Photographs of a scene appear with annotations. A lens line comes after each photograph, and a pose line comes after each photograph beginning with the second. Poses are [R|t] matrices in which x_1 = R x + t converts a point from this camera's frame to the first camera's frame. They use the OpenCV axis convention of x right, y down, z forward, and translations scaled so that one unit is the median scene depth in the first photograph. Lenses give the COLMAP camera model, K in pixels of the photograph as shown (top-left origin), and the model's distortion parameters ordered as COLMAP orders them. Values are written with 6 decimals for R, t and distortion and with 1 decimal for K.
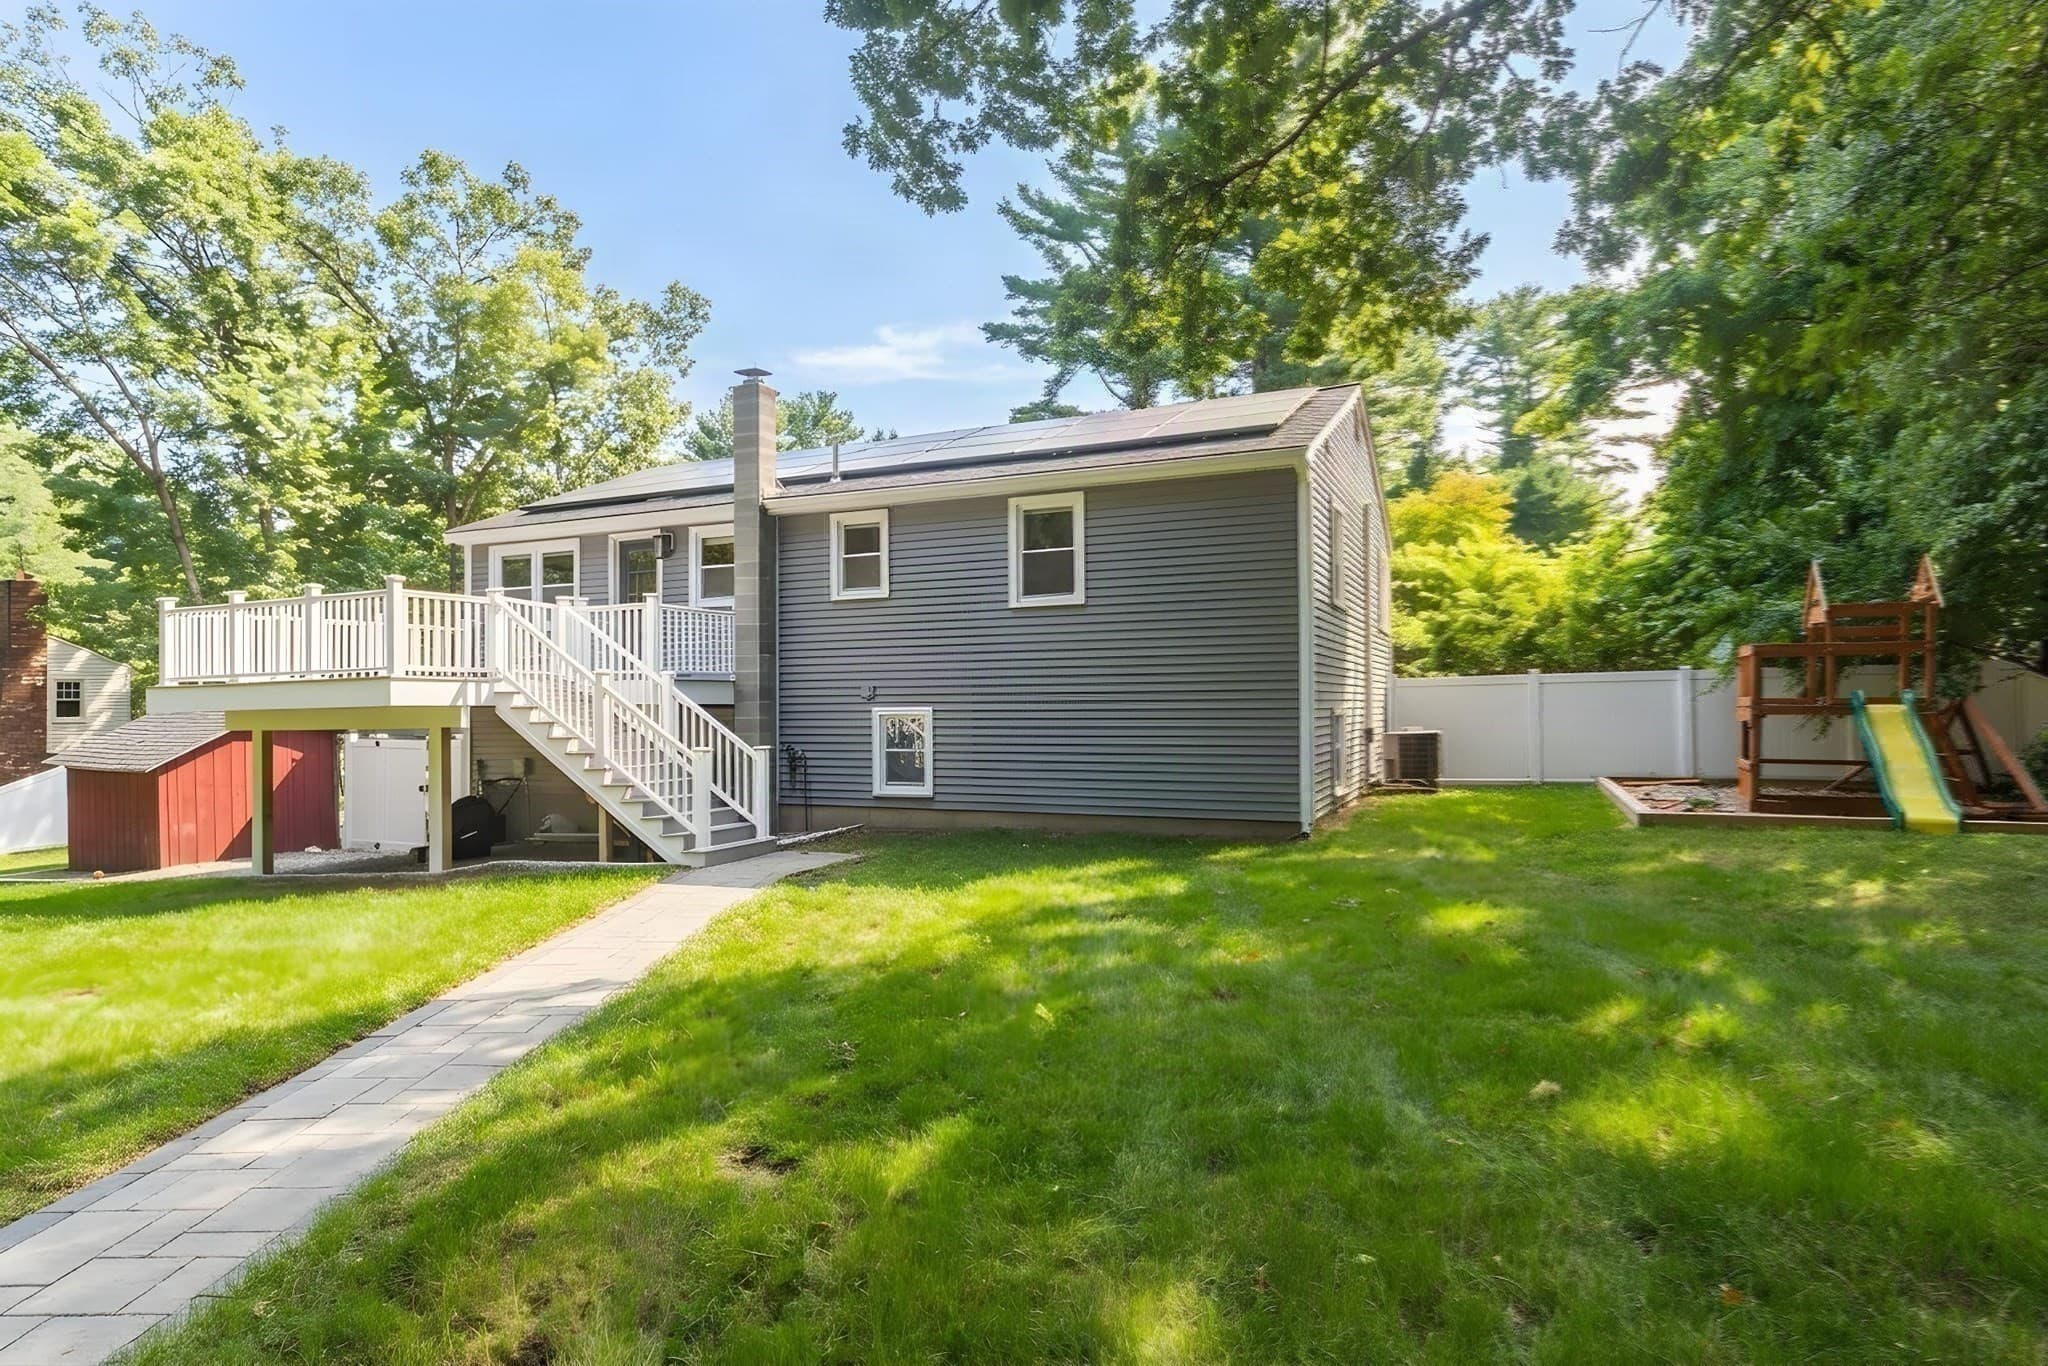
lens RADIAL K [[820.0, 0, 1027.1], [0, 820.0, 698.6], [0, 0, 1]] dist [-0.000306, 0.000053]
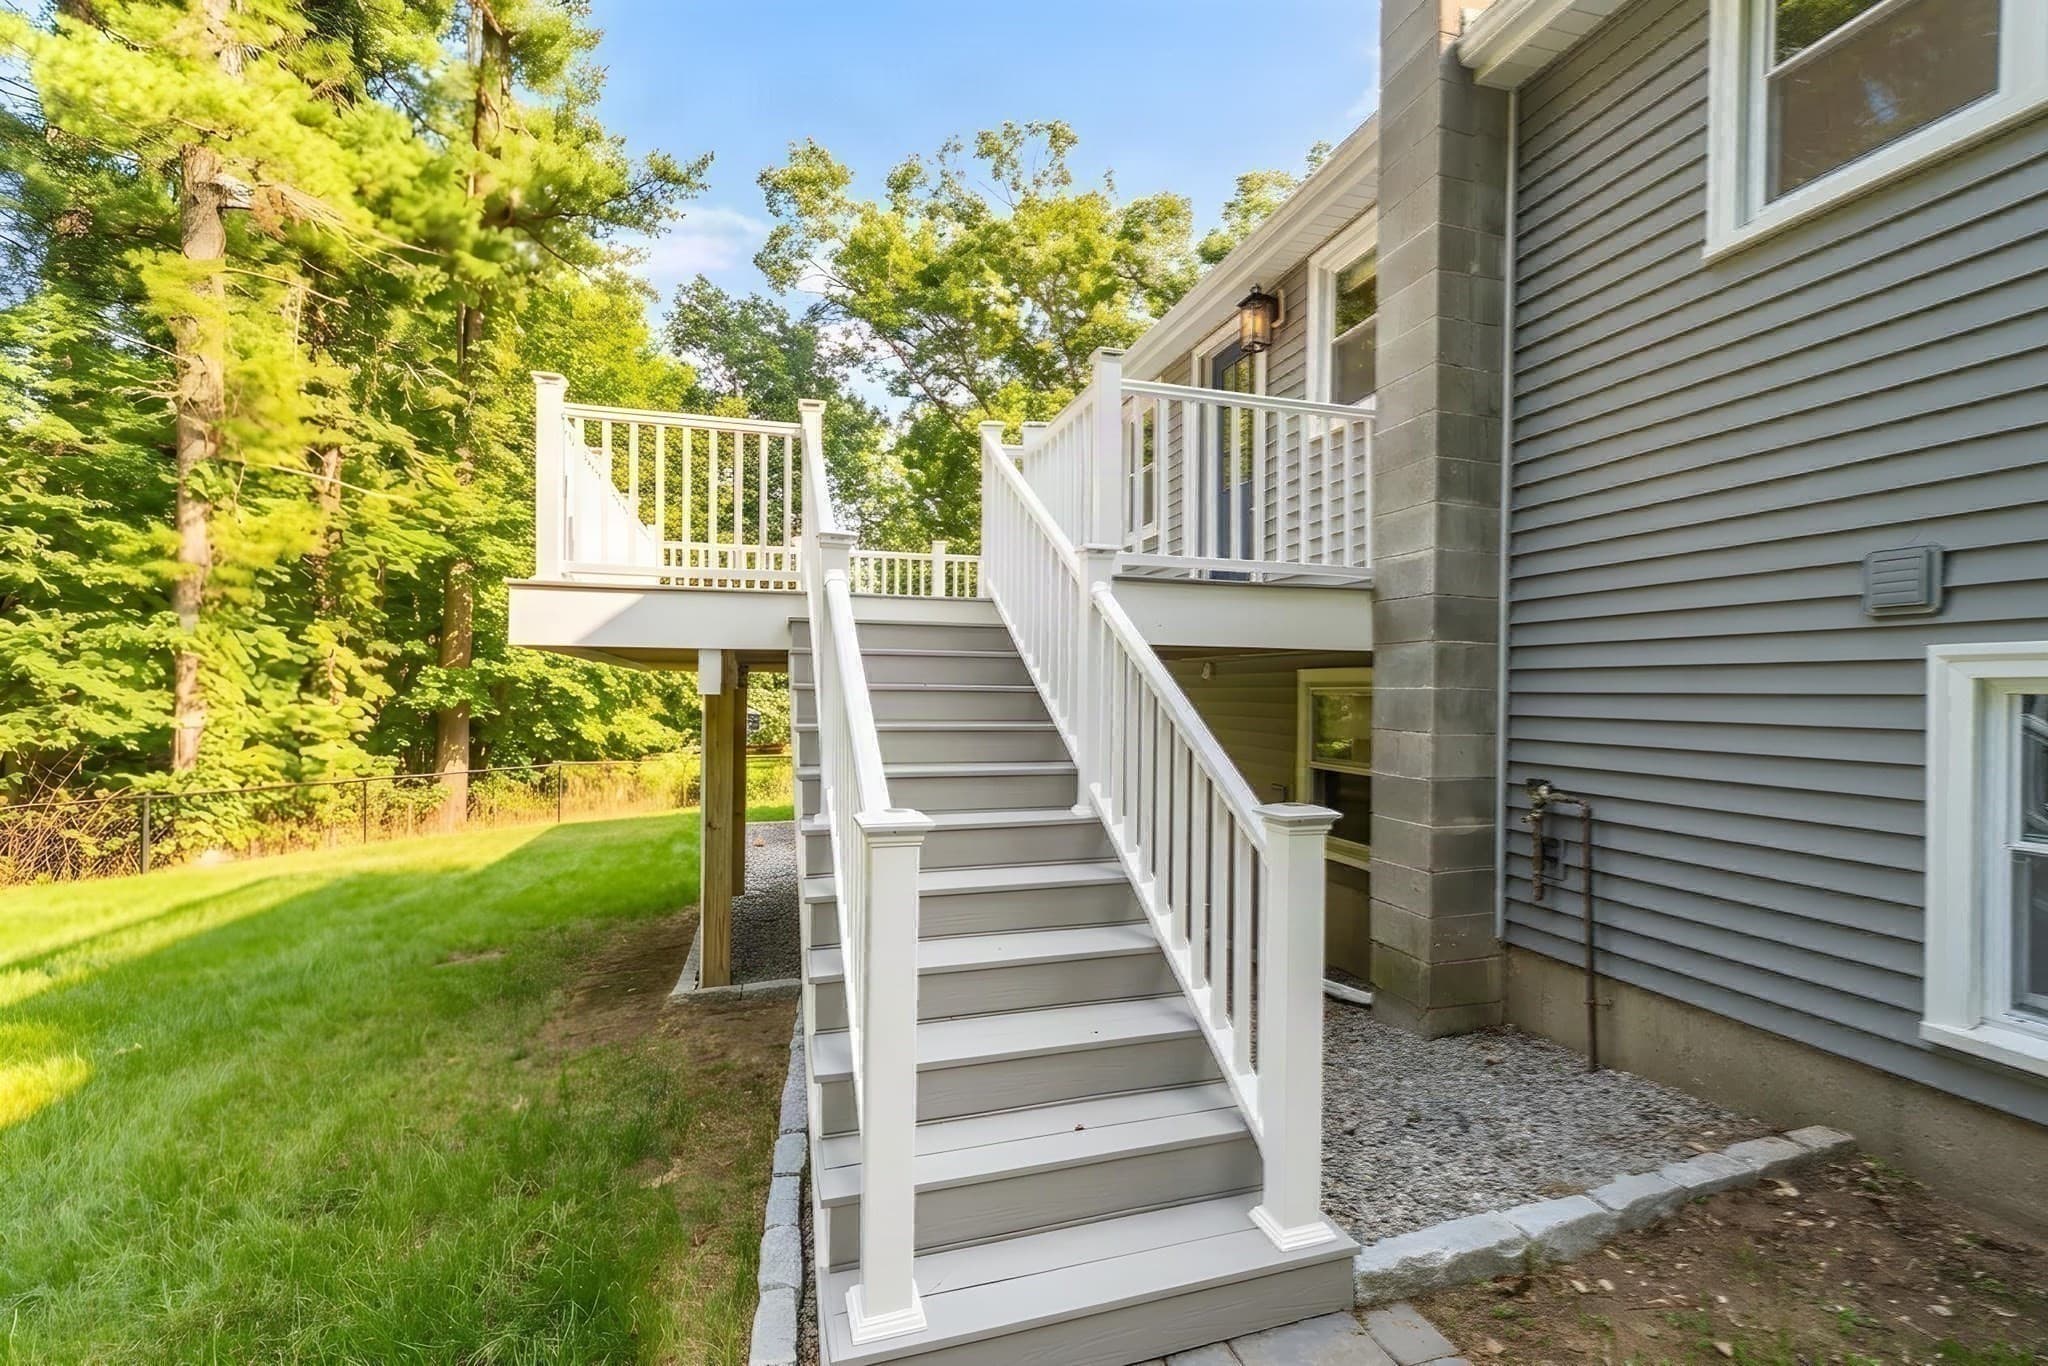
lens RADIAL K [[820.0, 0, 1027.1], [0, 820.0, 698.6], [0, 0, 1]] dist [-0.000306, 0.000053]
pose [[0.598930, 0.021585, -0.800511, -0.152136], [-0.001005, 0.999656, 0.026202, 0.019620], [0.800801, -0.014889, 0.598745, 0.650803]]
